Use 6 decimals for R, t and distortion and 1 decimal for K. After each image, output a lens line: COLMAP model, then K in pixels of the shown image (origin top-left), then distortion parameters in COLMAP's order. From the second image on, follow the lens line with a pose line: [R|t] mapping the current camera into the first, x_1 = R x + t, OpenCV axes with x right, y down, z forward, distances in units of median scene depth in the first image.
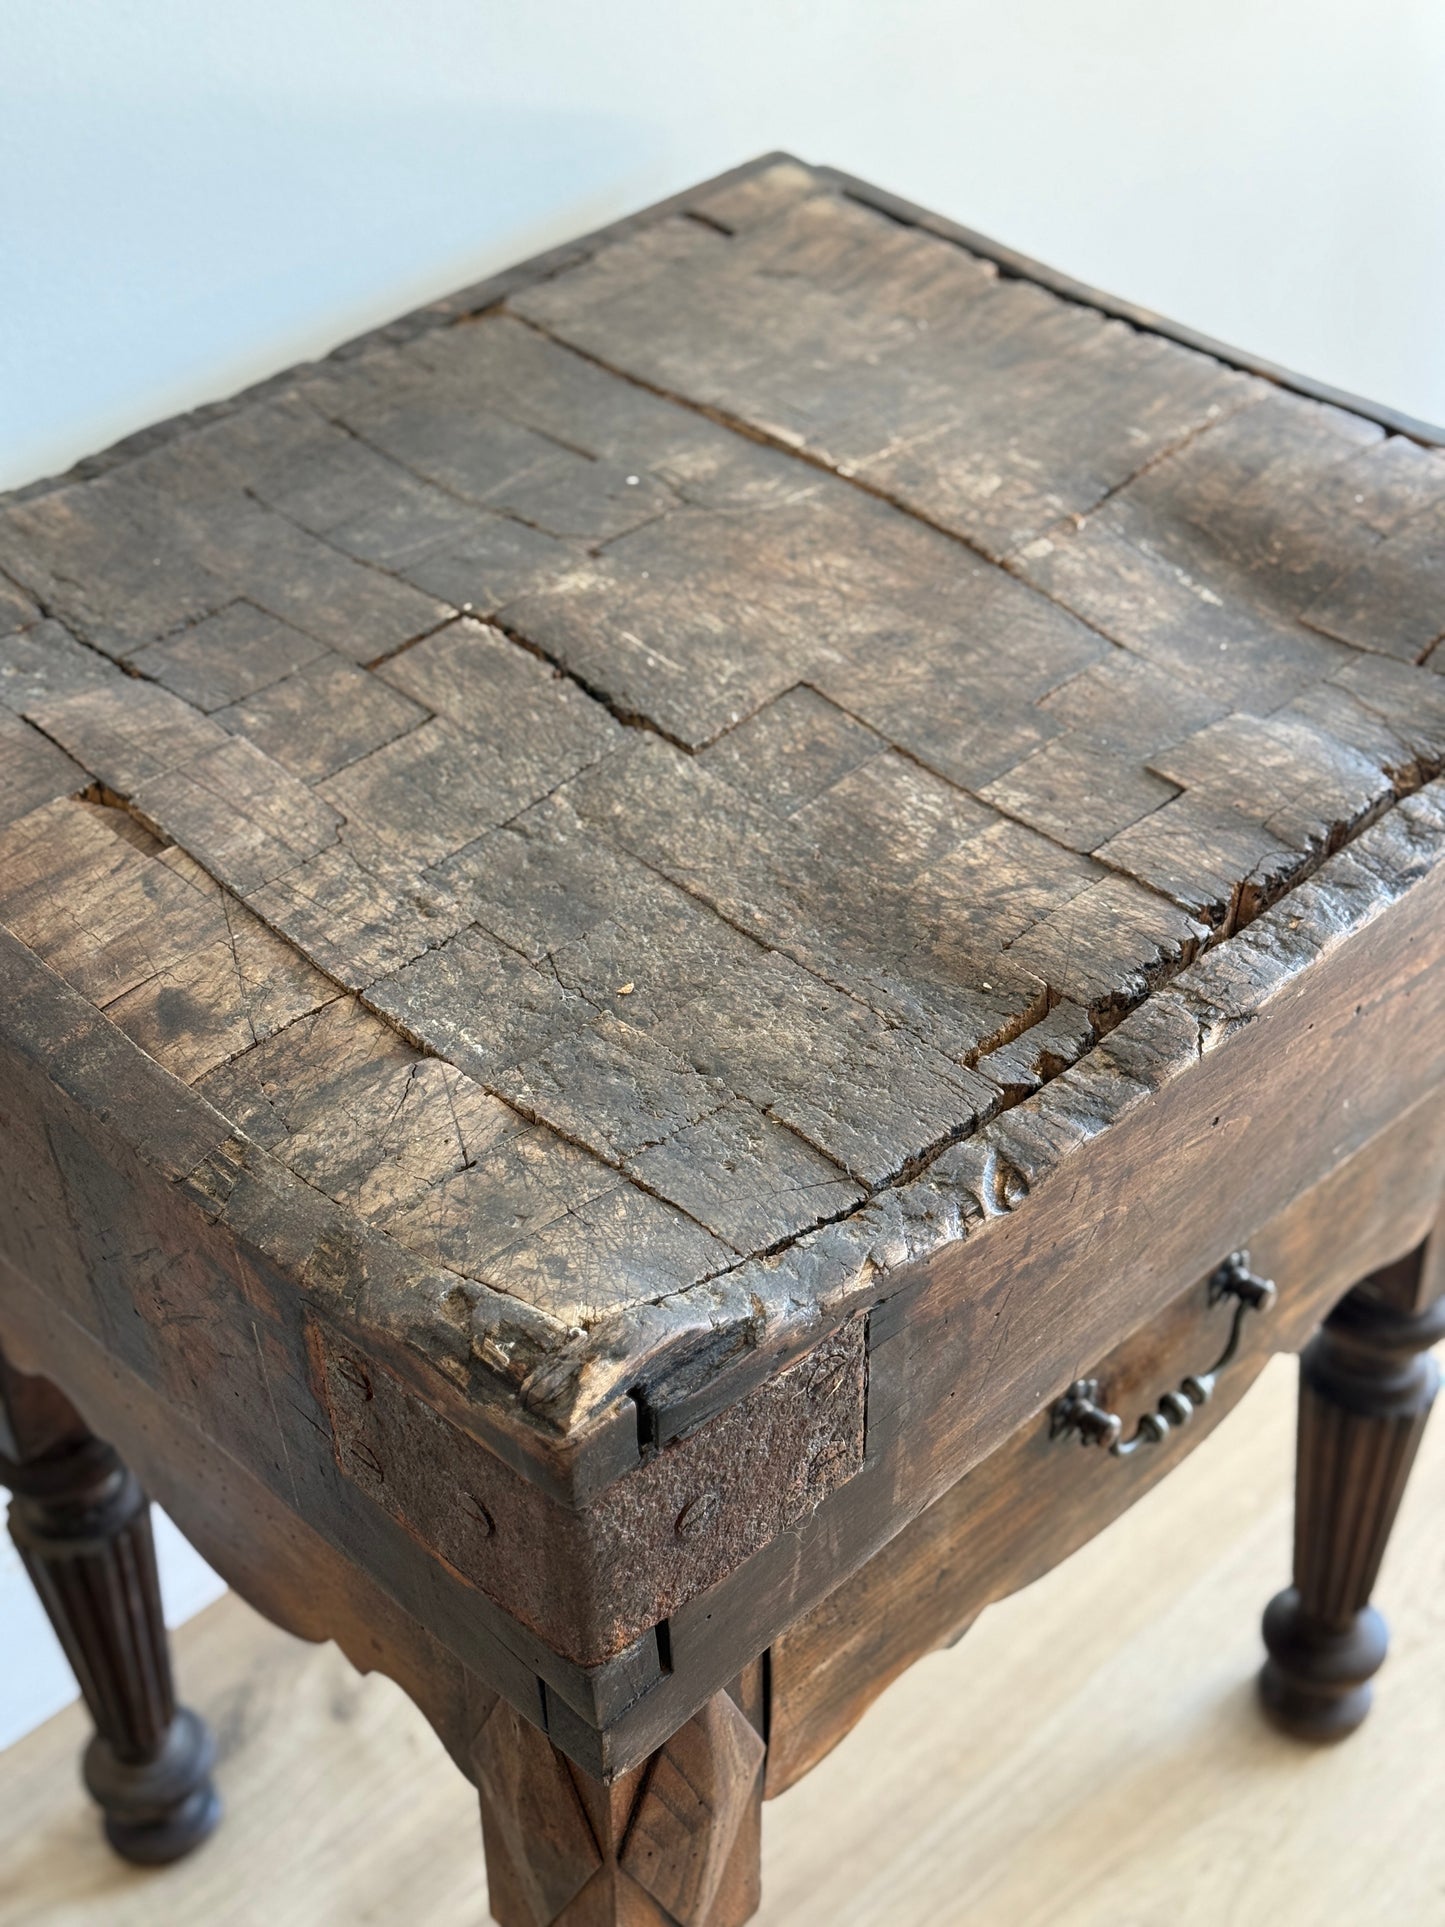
lens RADIAL K [[2726.6, 0, 714.9], [0, 2726.6, 965.7], [0, 0, 1]] dist [0.135099, 0.000000]
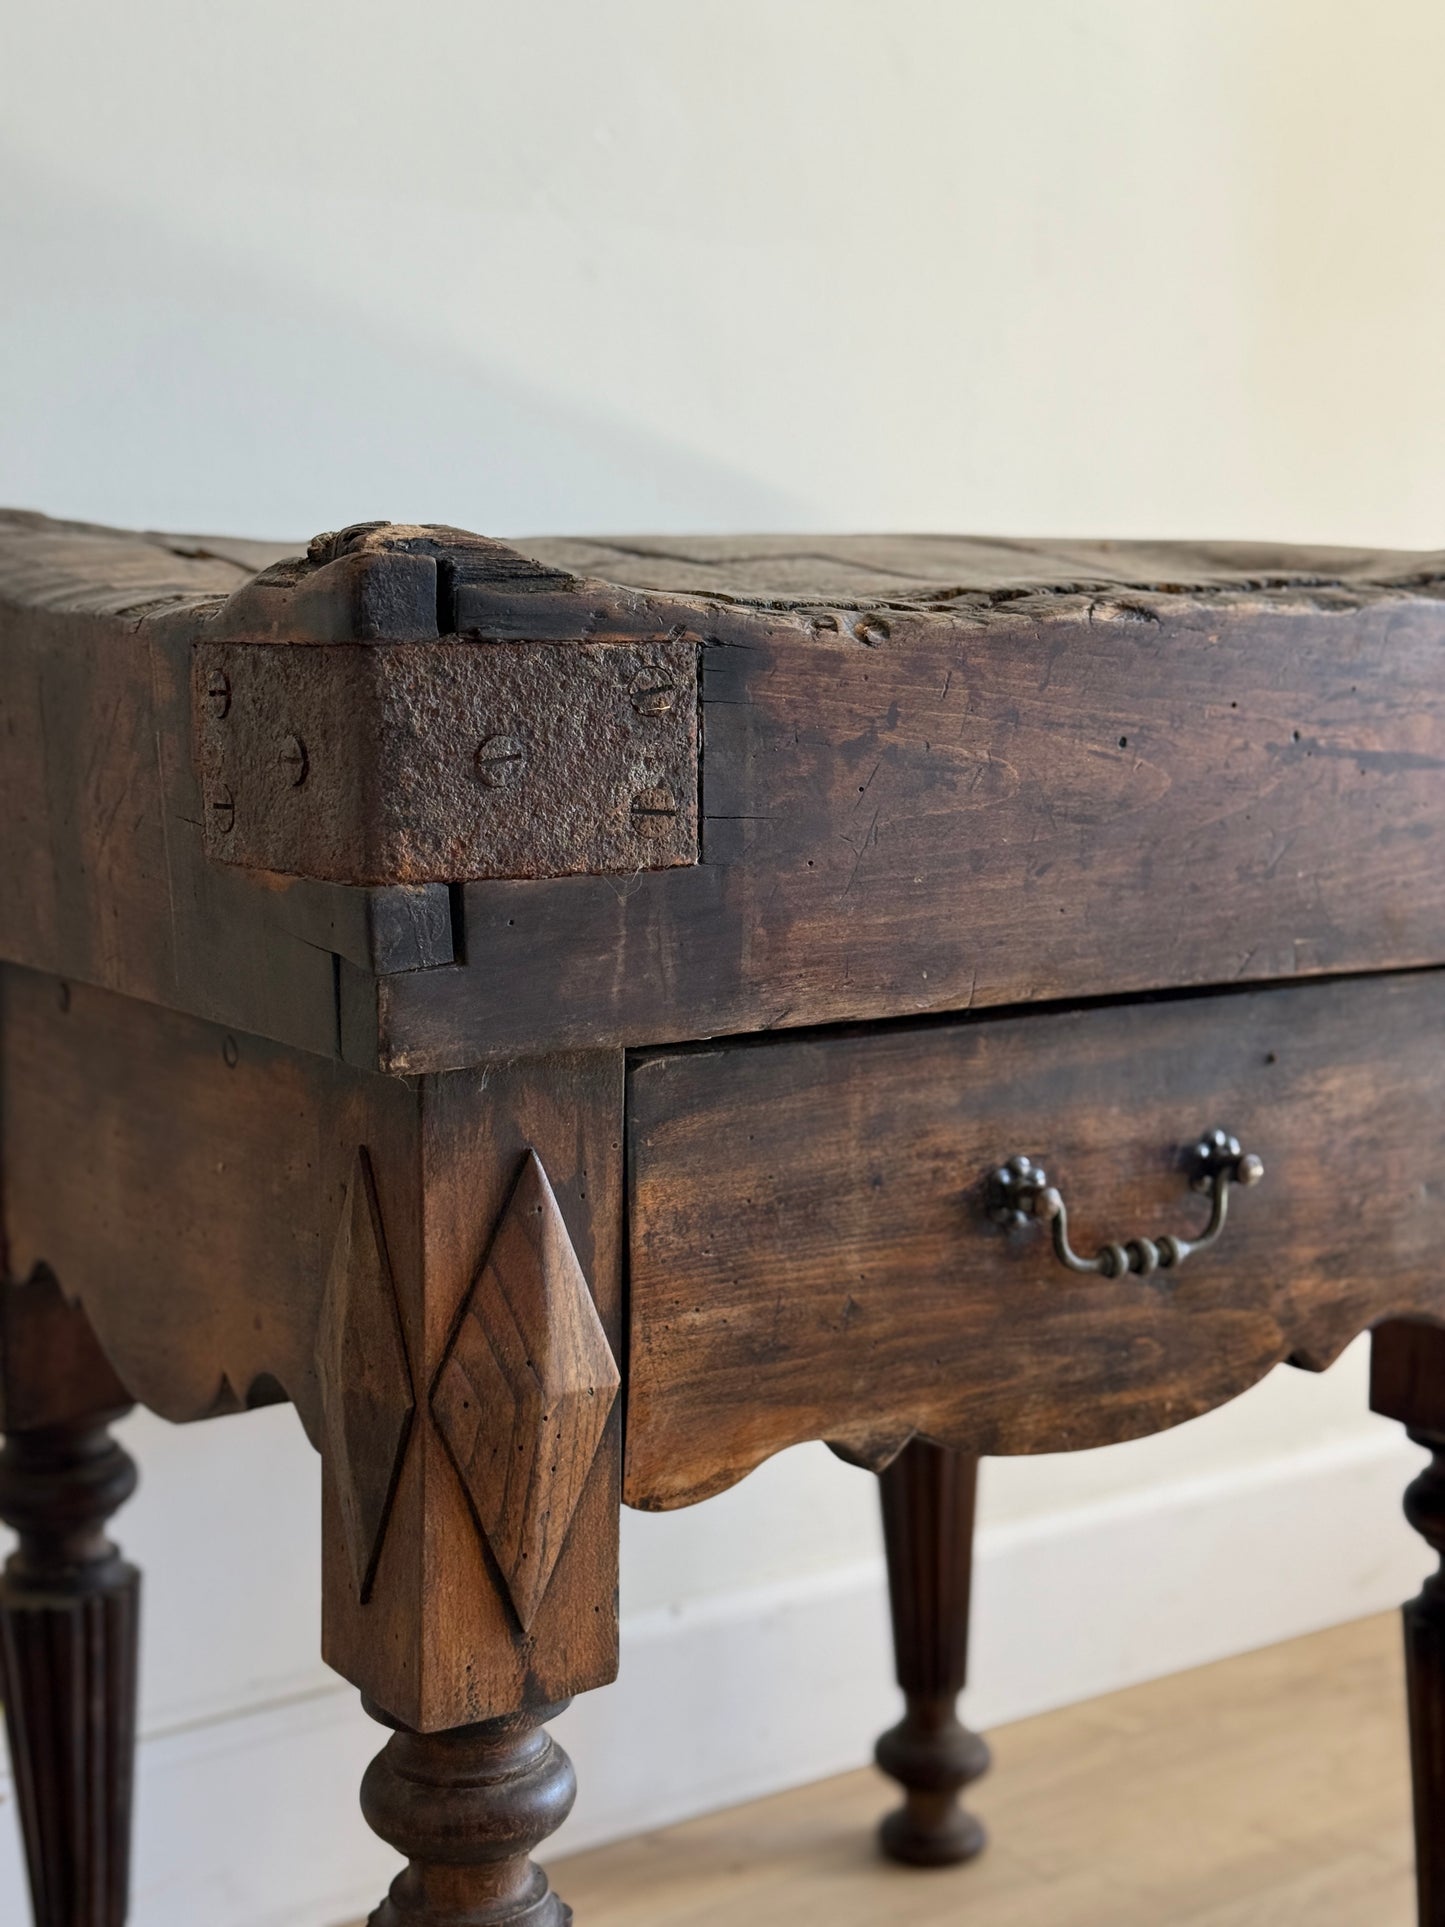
lens RADIAL K [[2726.6, 0, 717.1], [0, 2726.6, 959.1], [0, 0, 1]] dist [0.135099, 0.000000]
pose [[0.981189, 0.044843, -0.187767, 0.209456], [-0.134101, 0.857992, -0.495849, 0.593444], [0.138868, 0.511701, 0.847866, 0.145220]]
